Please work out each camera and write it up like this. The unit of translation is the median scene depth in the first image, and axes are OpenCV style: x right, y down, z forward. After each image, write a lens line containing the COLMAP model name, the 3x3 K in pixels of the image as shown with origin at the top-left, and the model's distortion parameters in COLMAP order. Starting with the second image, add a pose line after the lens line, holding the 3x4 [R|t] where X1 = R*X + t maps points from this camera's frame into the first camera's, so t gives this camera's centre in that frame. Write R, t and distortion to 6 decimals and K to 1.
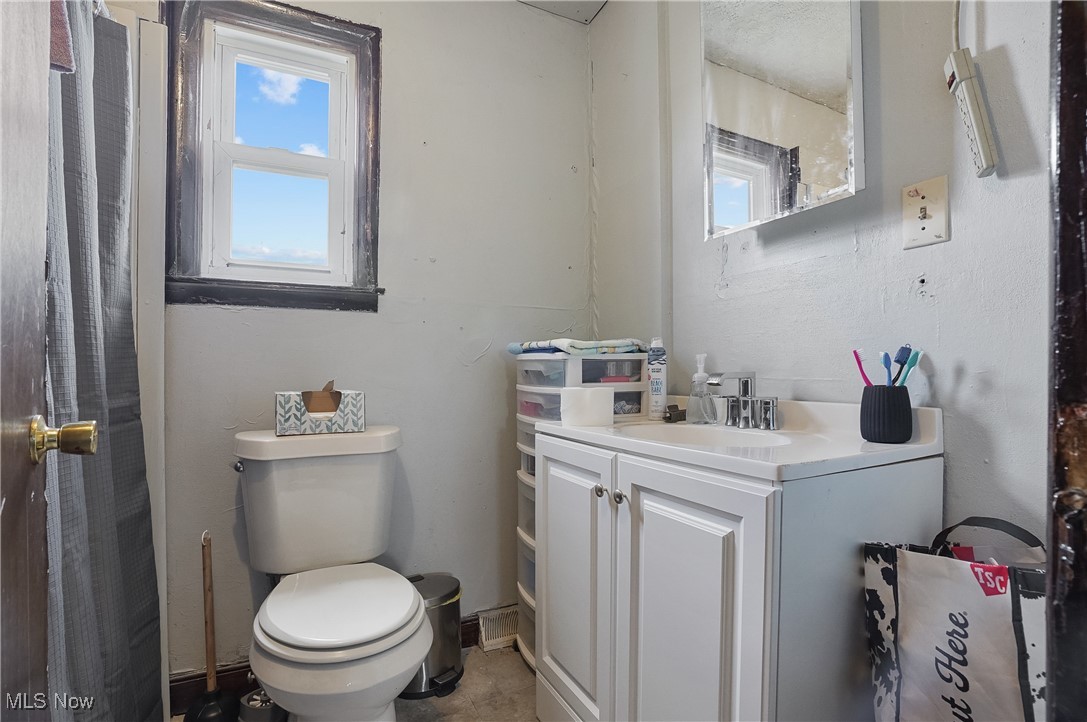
lens RADIAL K [[505.8, 0, 542.2], [0, 505.8, 378.0], [0, 0, 1]] dist [-0.001886, 0.000439]
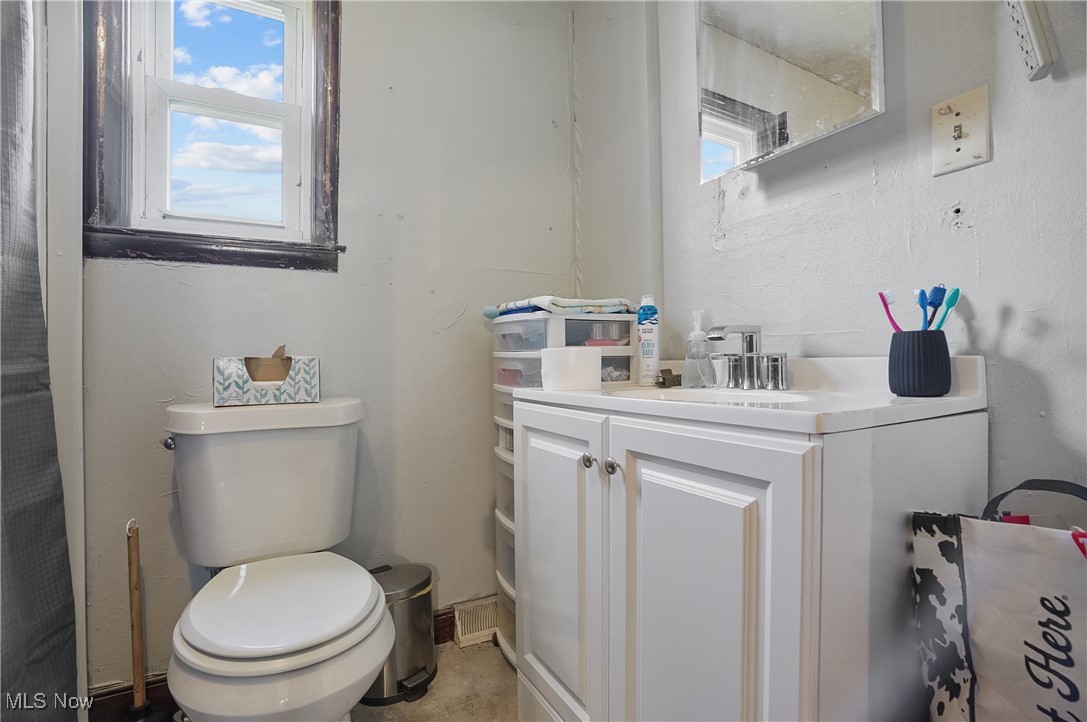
lens RADIAL K [[500.9, 0, 543.5], [0, 500.9, 361.0], [0, 0, 1]] dist [-0.000895, 0.003994]
pose [[0.999179, -0.007502, 0.039813, 0.004179], [0.007917, 0.999916, -0.010277, 0.048957], [-0.039732, 0.010584, 0.999154, 0.119774]]
